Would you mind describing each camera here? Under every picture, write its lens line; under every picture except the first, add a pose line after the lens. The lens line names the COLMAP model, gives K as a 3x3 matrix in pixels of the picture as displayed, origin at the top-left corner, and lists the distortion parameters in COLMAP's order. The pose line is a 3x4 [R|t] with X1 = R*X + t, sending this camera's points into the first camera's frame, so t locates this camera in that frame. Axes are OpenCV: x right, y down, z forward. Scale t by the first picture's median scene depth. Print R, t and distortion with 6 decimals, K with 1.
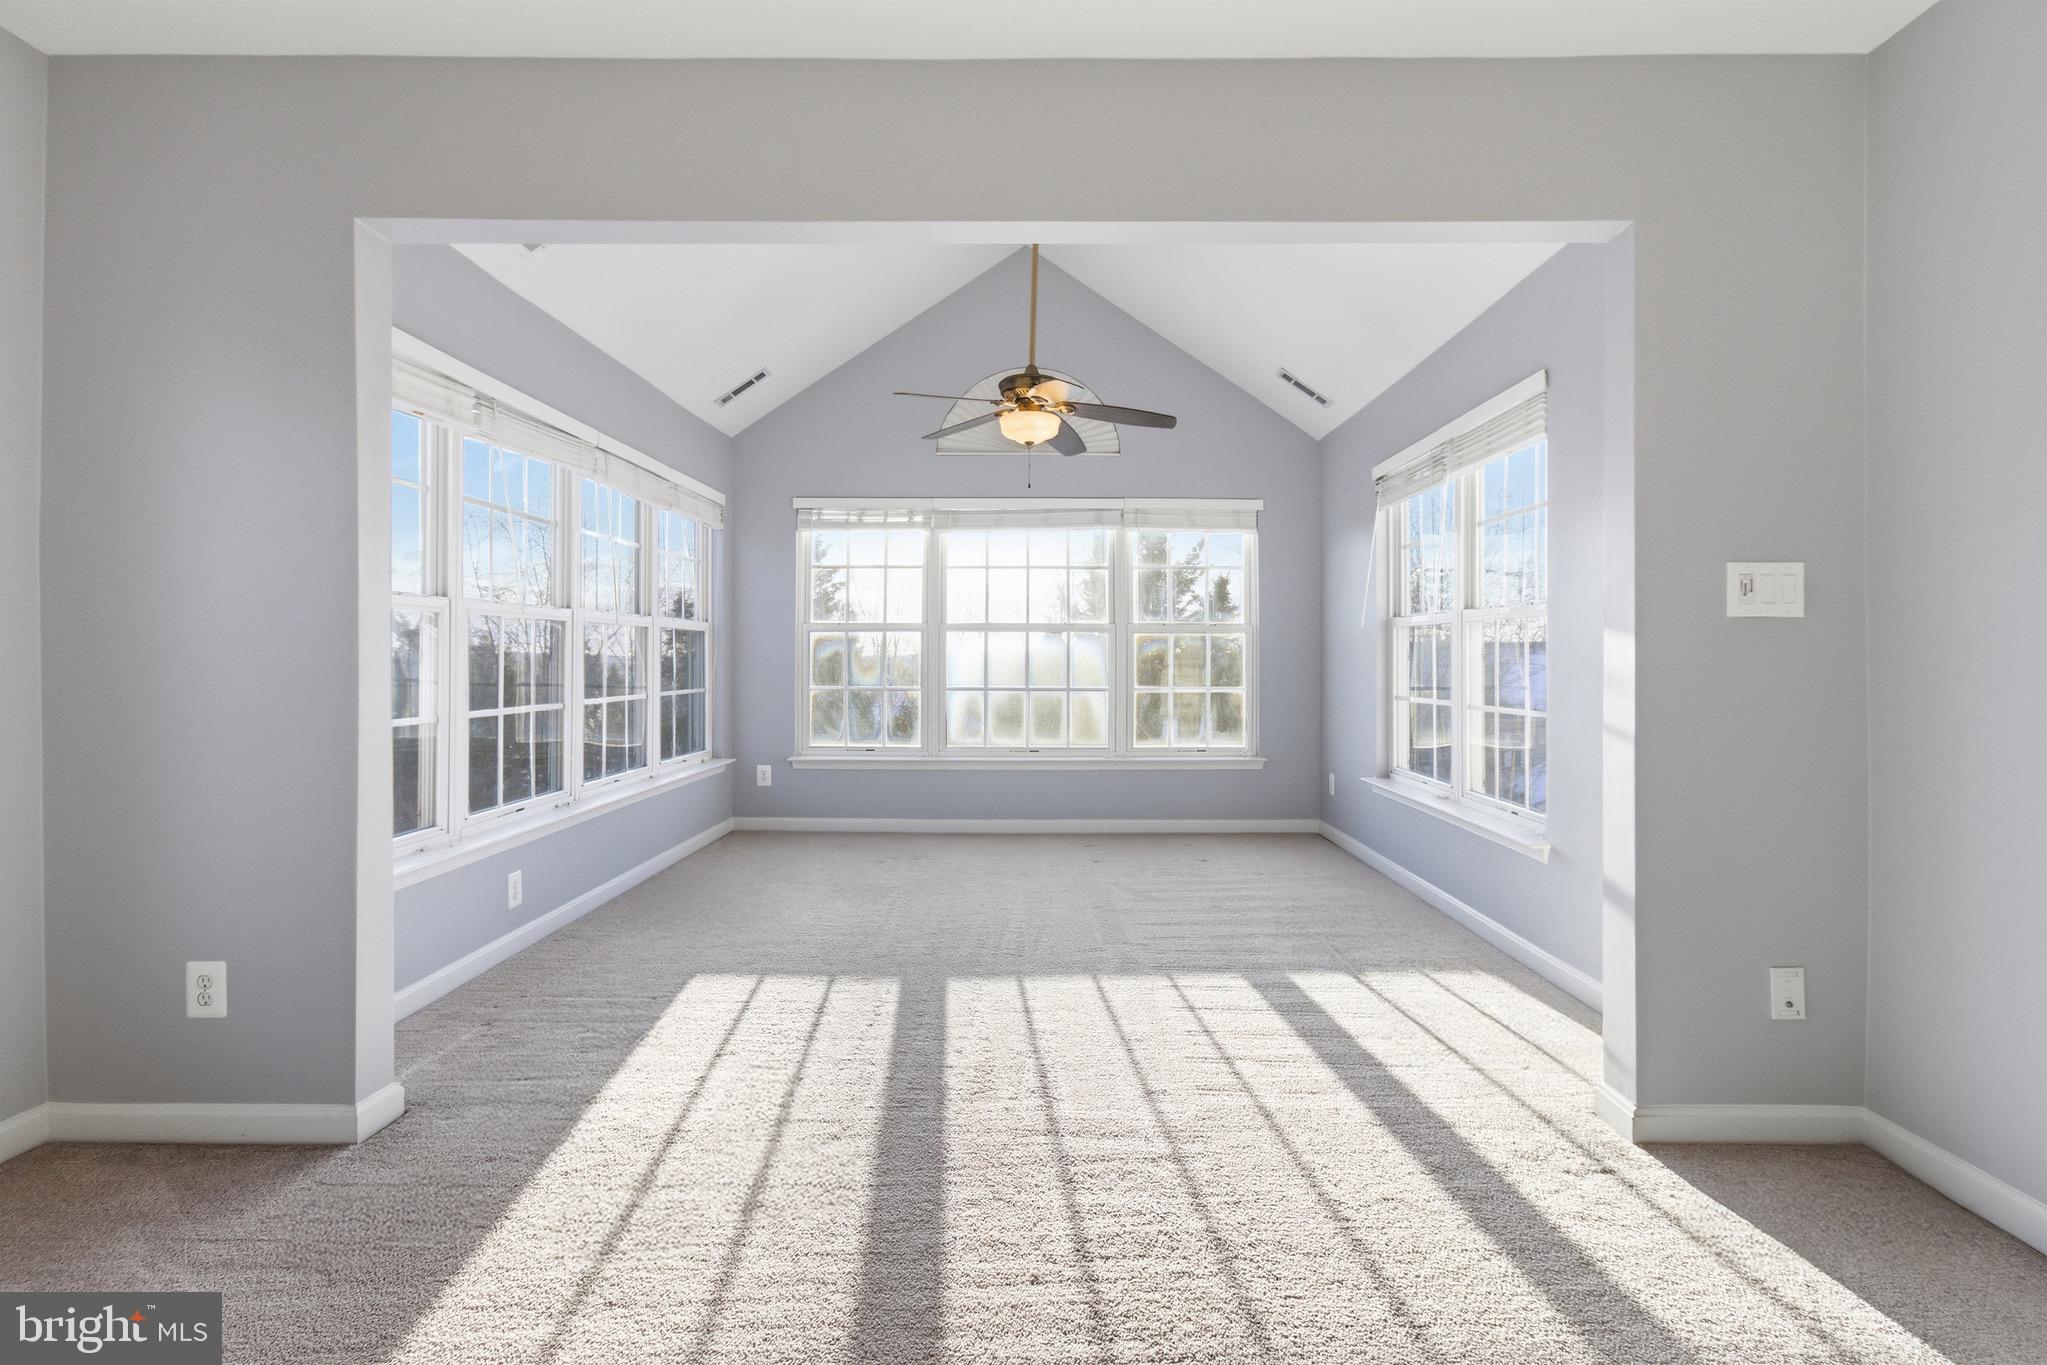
lens RADIAL K [[965.9, 0, 1035.4], [0, 965.9, 660.5], [0, 0, 1]] dist [-0.001673, 0.000169]
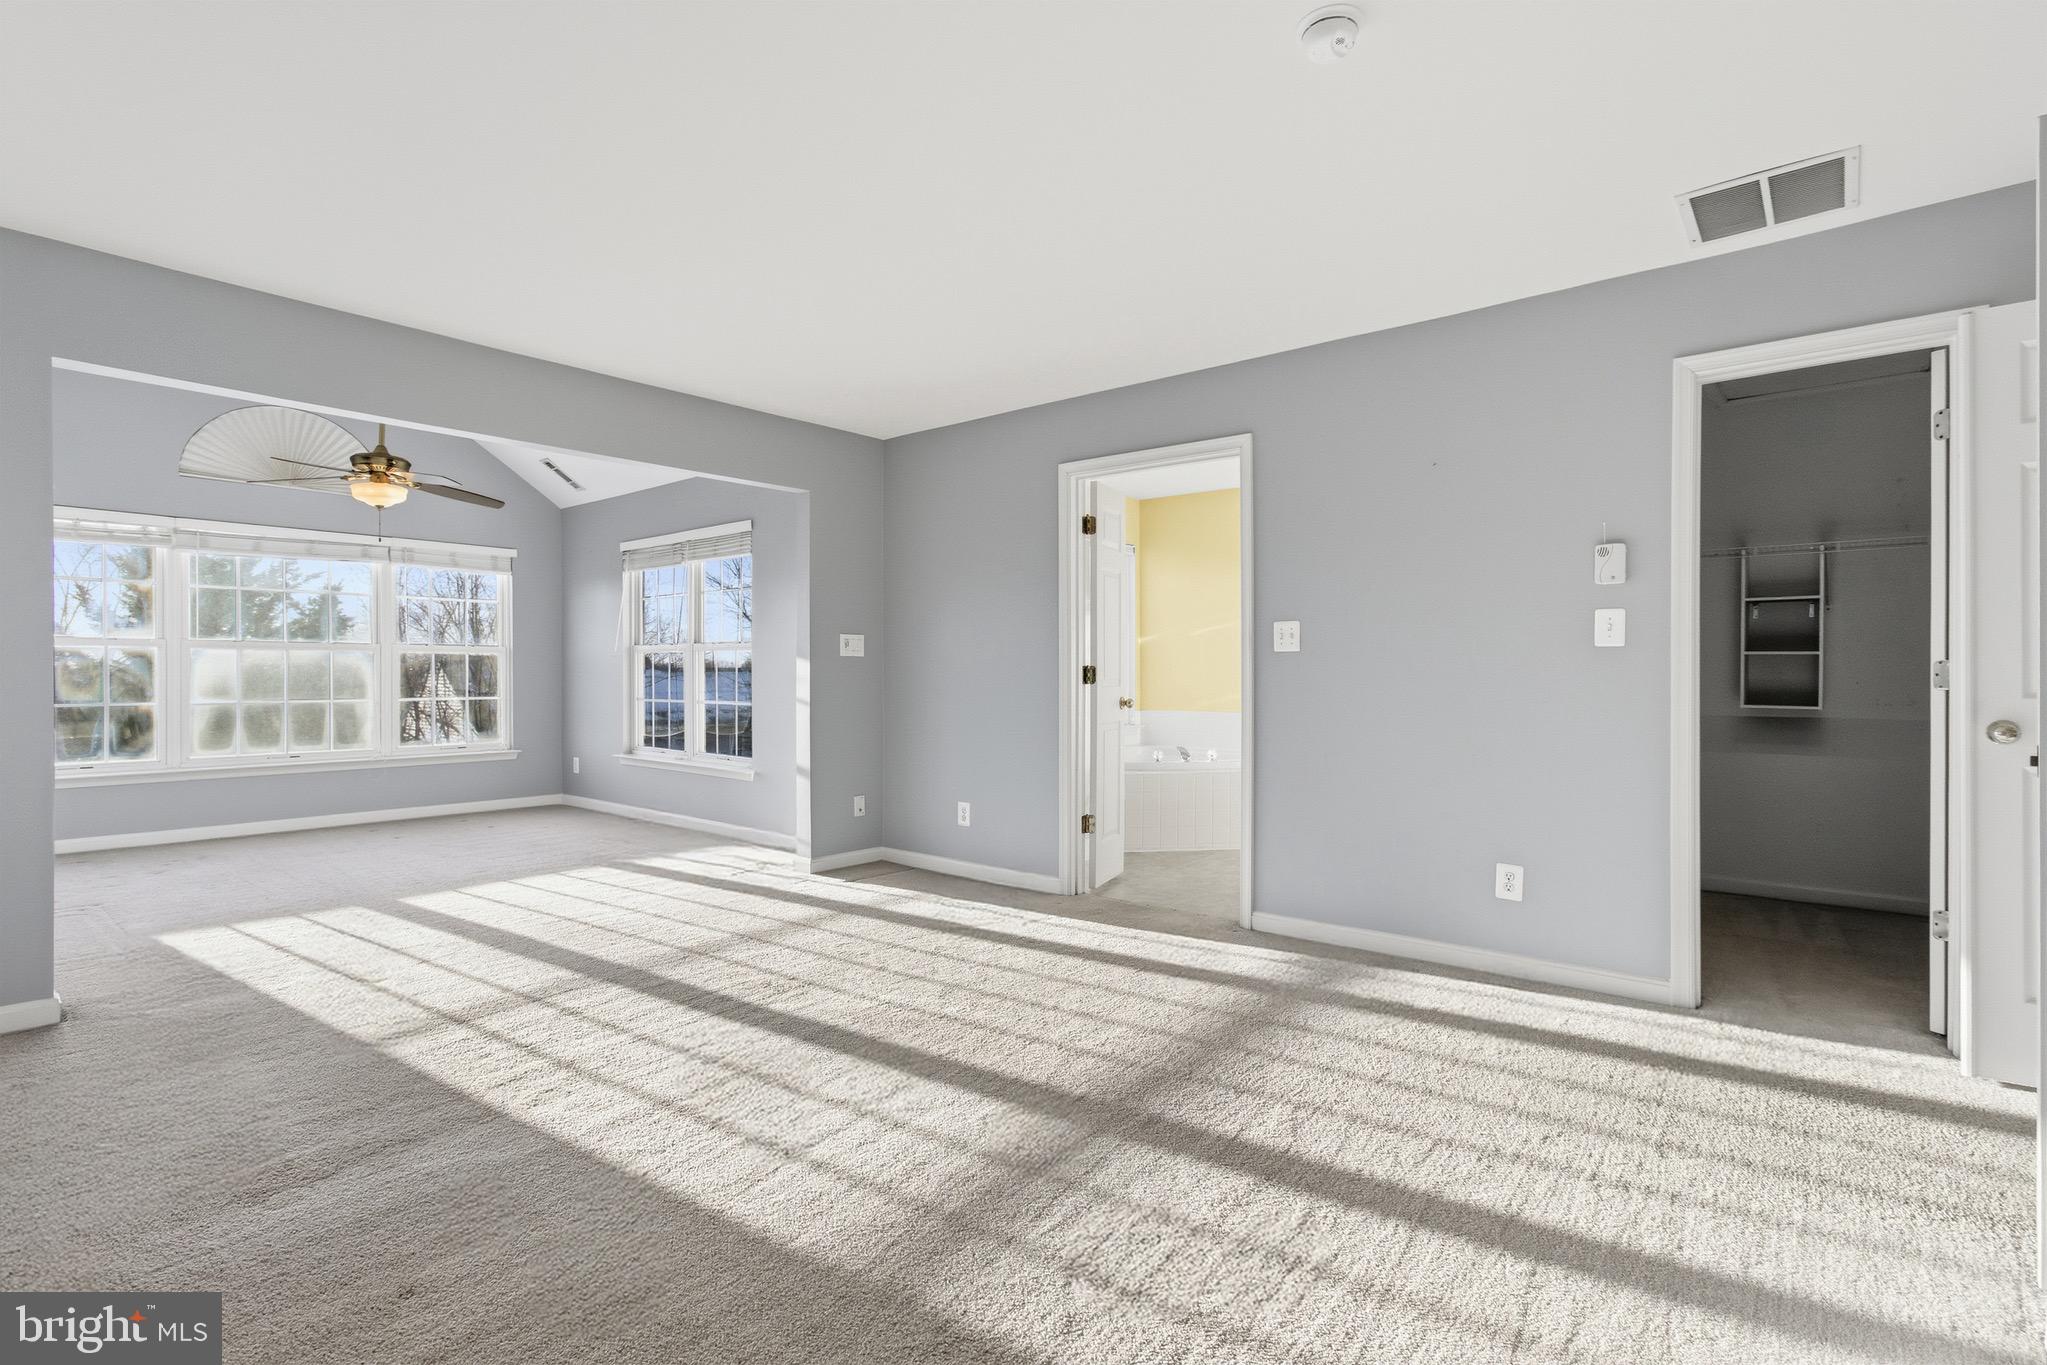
lens RADIAL K [[965.9, 0, 1035.4], [0, 965.9, 660.5], [0, 0, 1]] dist [-0.001673, 0.000169]
pose [[0.638098, 0.002726, 0.769950, -0.369148], [0.006484, 0.999939, -0.008913, -0.003390], [-0.769928, 0.010680, 0.638042, -0.409571]]
